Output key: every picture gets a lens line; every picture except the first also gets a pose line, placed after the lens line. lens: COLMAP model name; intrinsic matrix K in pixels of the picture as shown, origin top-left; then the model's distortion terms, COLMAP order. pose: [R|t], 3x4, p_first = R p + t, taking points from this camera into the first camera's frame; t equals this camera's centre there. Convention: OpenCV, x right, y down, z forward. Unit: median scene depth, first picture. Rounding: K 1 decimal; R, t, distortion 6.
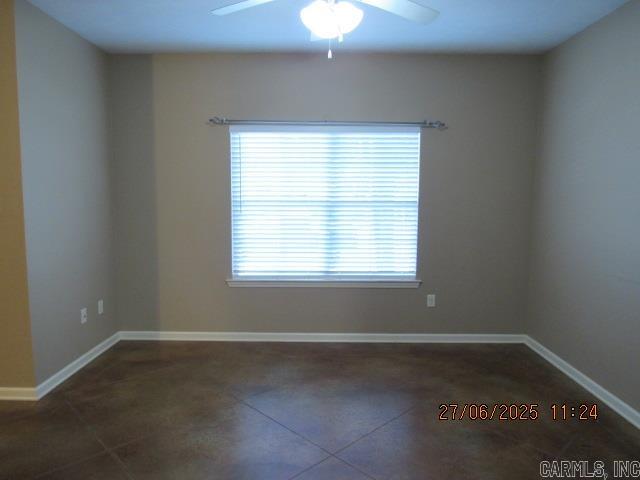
lens RADIAL K [[457.4, 0, 320.0], [0, 457.4, 240.0], [0, 0, 1]] dist [-0.038482, -0.001635]
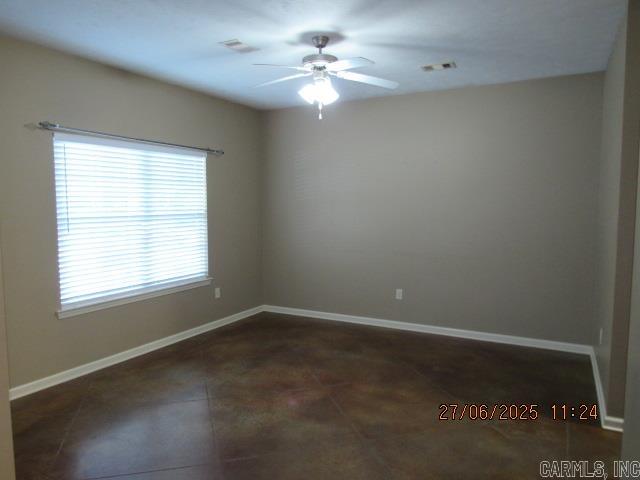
lens RADIAL K [[457.4, 0, 320.0], [0, 457.4, 240.0], [0, 0, 1]] dist [-0.038482, -0.001635]
pose [[0.470438, -0.077965, 0.878982, -0.711358], [0.099093, 0.994456, 0.035172, -0.026675], [-0.876851, 0.070555, 0.475556, 0.161089]]
